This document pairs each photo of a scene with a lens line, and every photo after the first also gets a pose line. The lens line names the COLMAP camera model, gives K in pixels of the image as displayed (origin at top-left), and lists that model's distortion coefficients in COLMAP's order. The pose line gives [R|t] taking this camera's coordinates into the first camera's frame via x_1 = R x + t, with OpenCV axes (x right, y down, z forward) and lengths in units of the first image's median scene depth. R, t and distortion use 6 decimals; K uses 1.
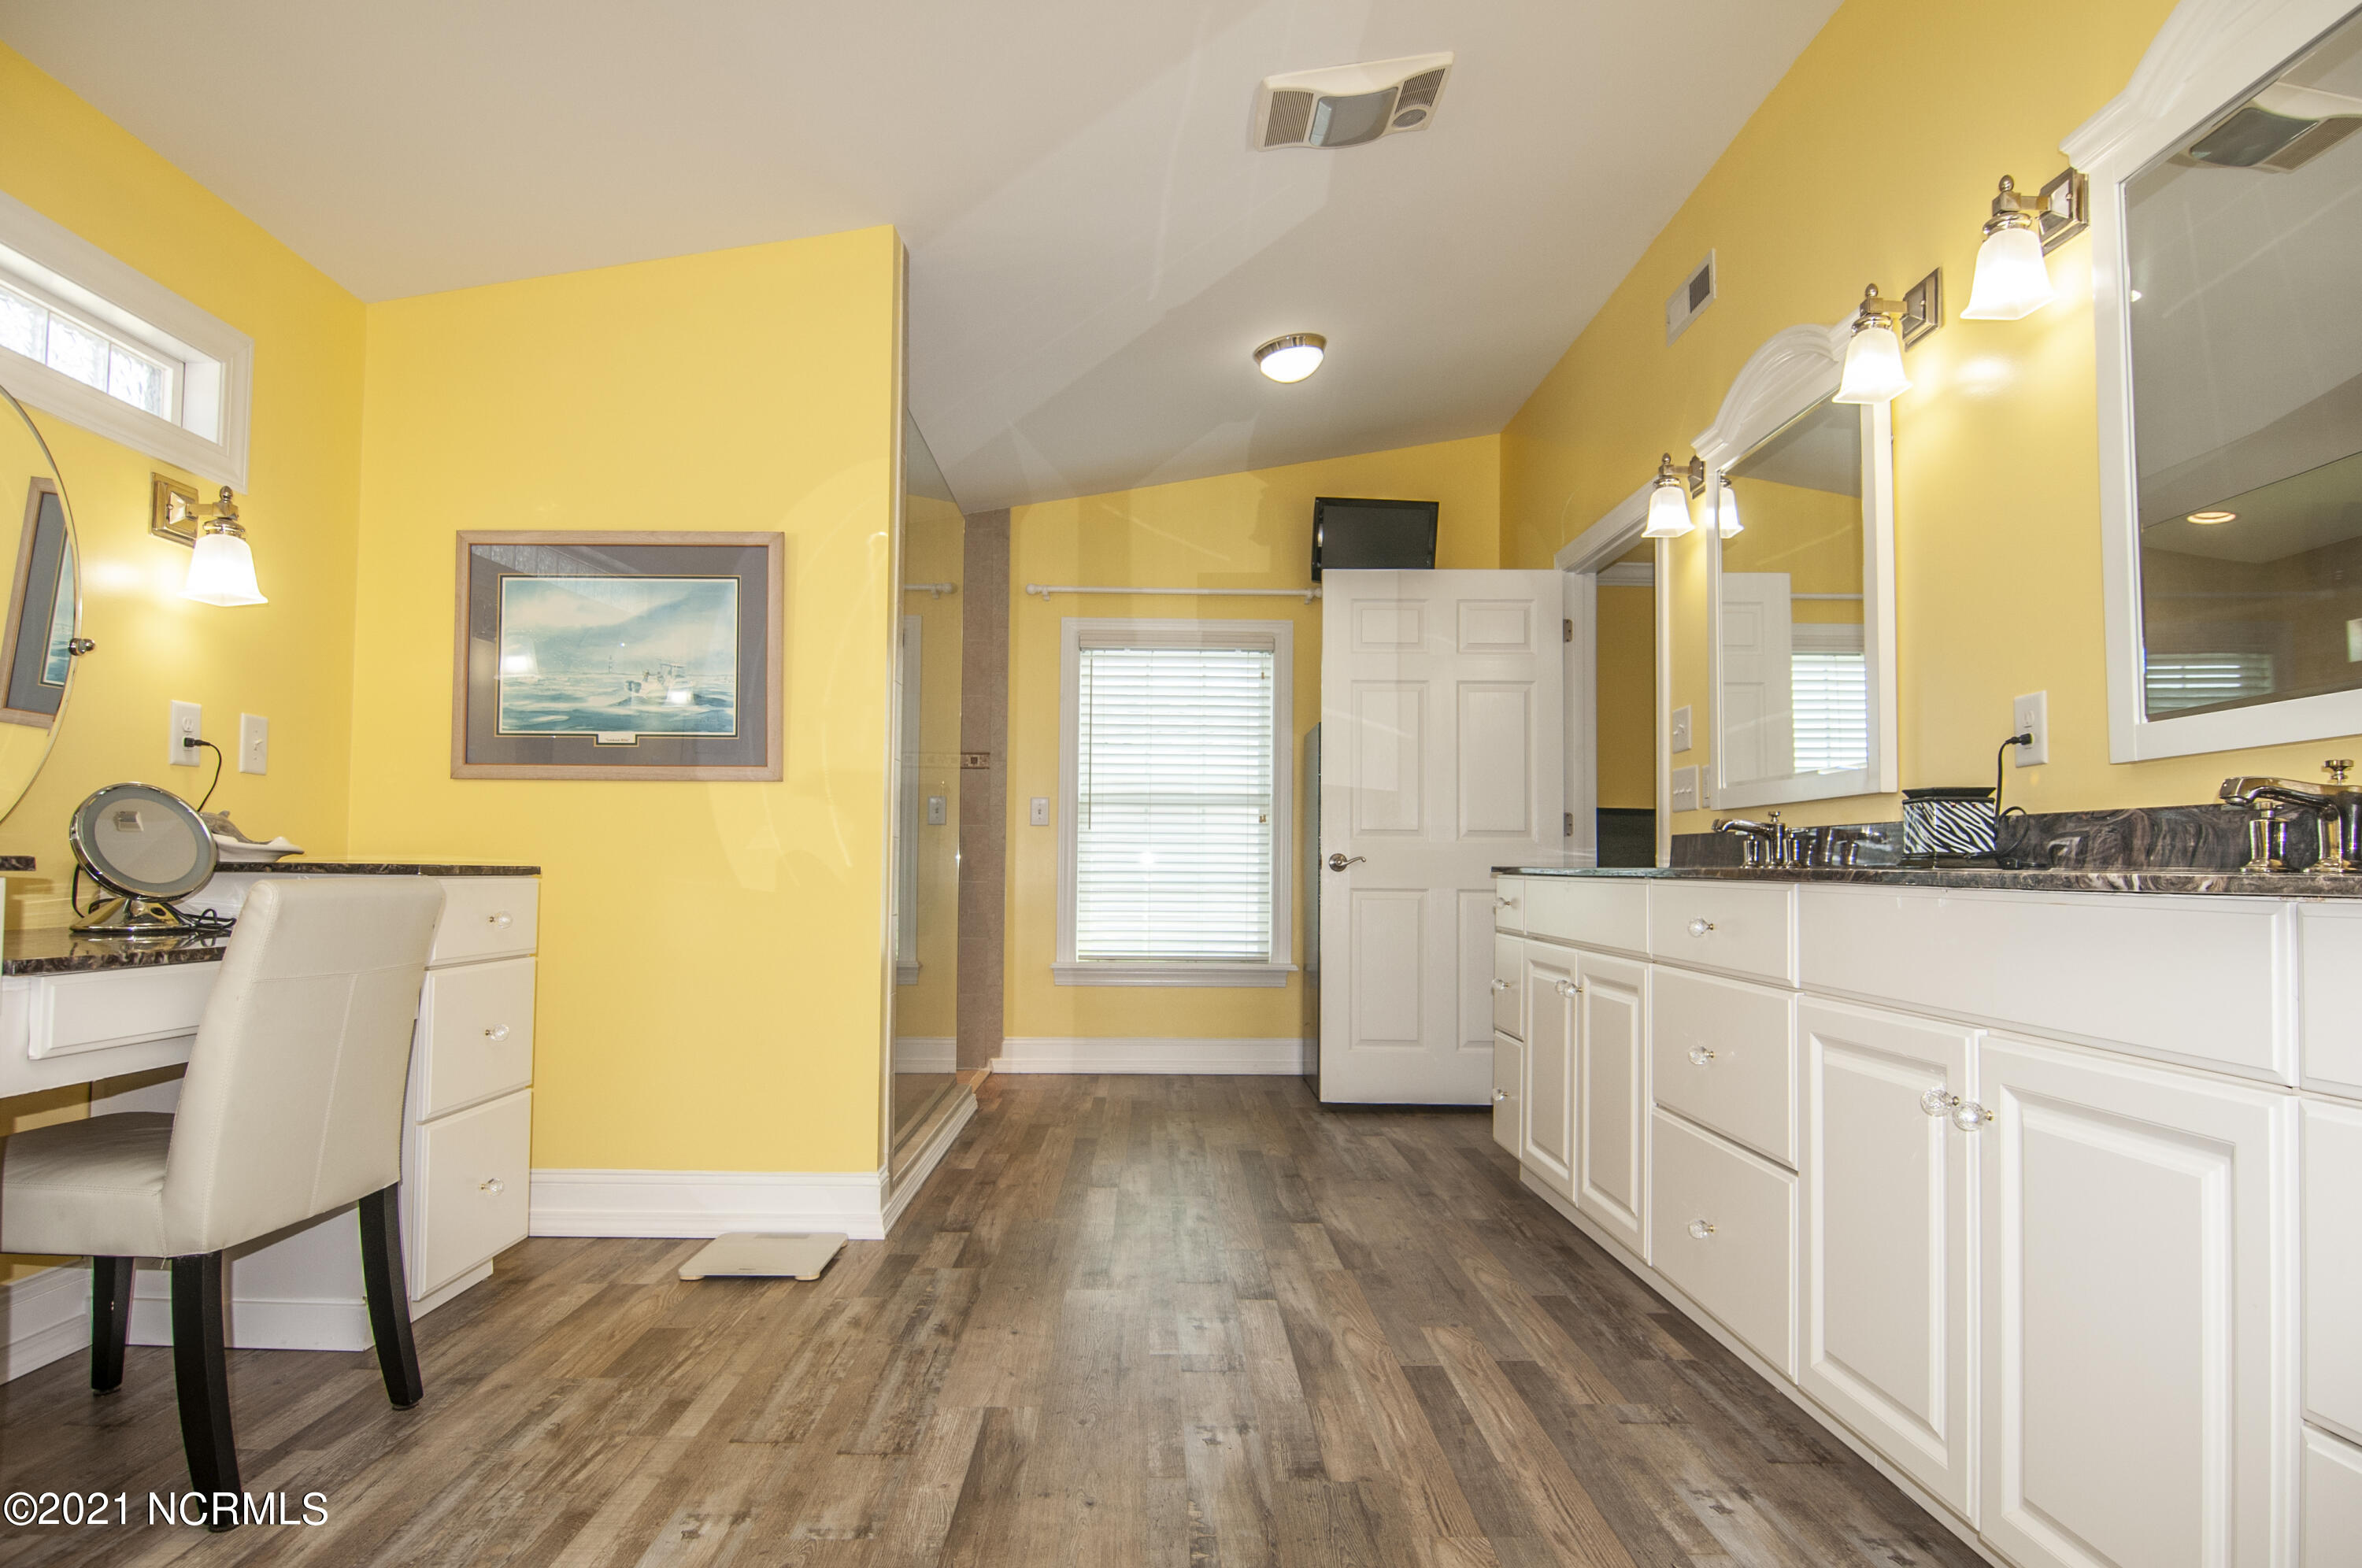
lens RADIAL K [[1320.3, 0, 1173.6], [0, 1320.3, 816.0], [0, 0, 1]] dist [-0.009556, -0.010557]
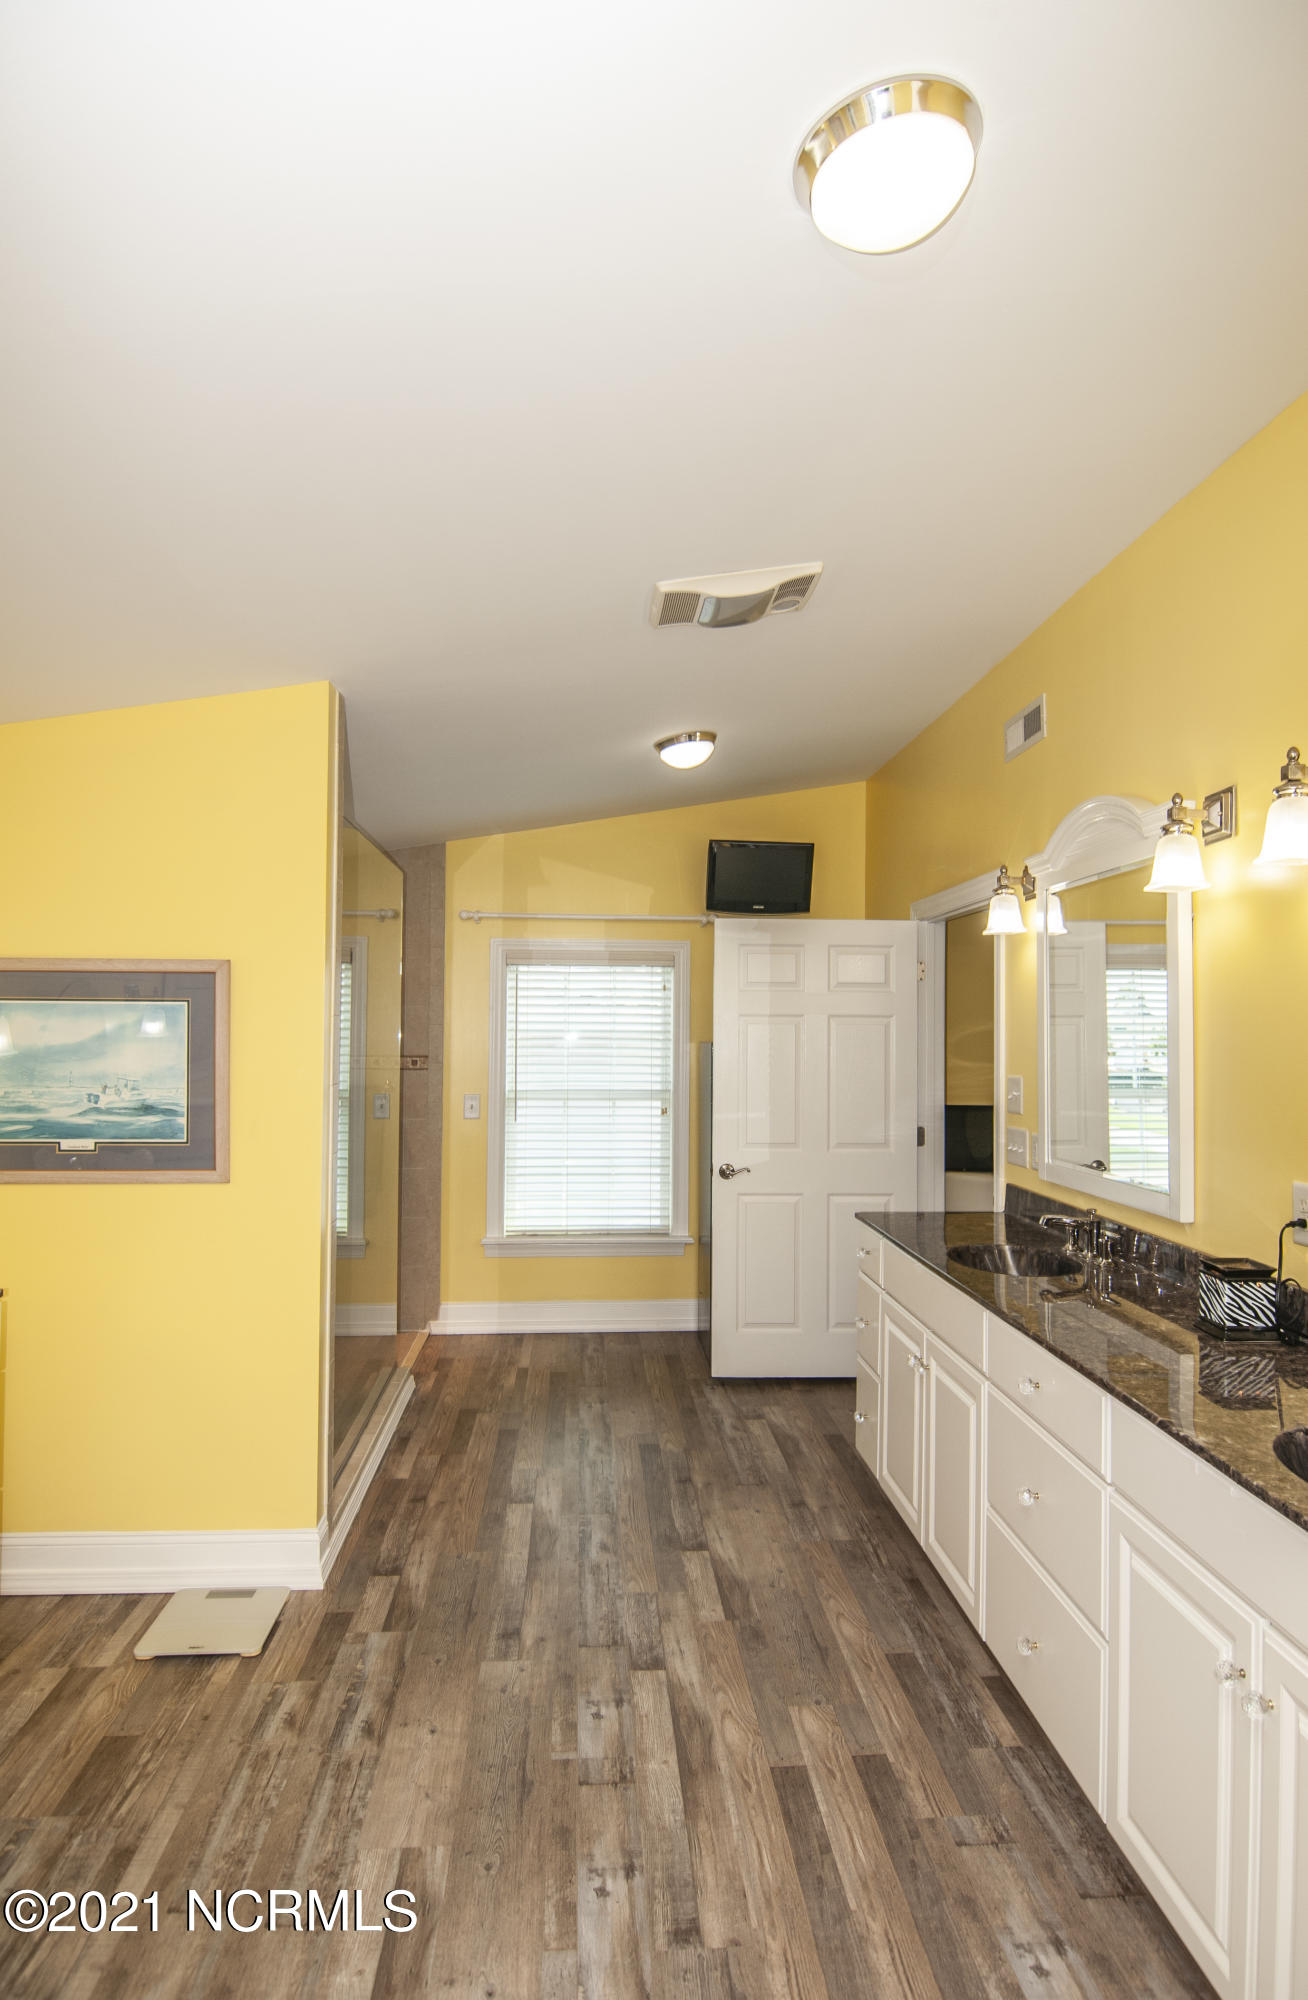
lens RADIAL K [[1104.8, 0, 667.3], [0, 1104.8, 991.9], [0, 0, 1]] dist [-0.006936, -0.011806]
pose [[0.998129, 0.000083, 0.061138, 0.019723], [-0.000826, 0.999926, 0.012124, -0.221659], [-0.061132, -0.012152, 0.998056, 0.047134]]
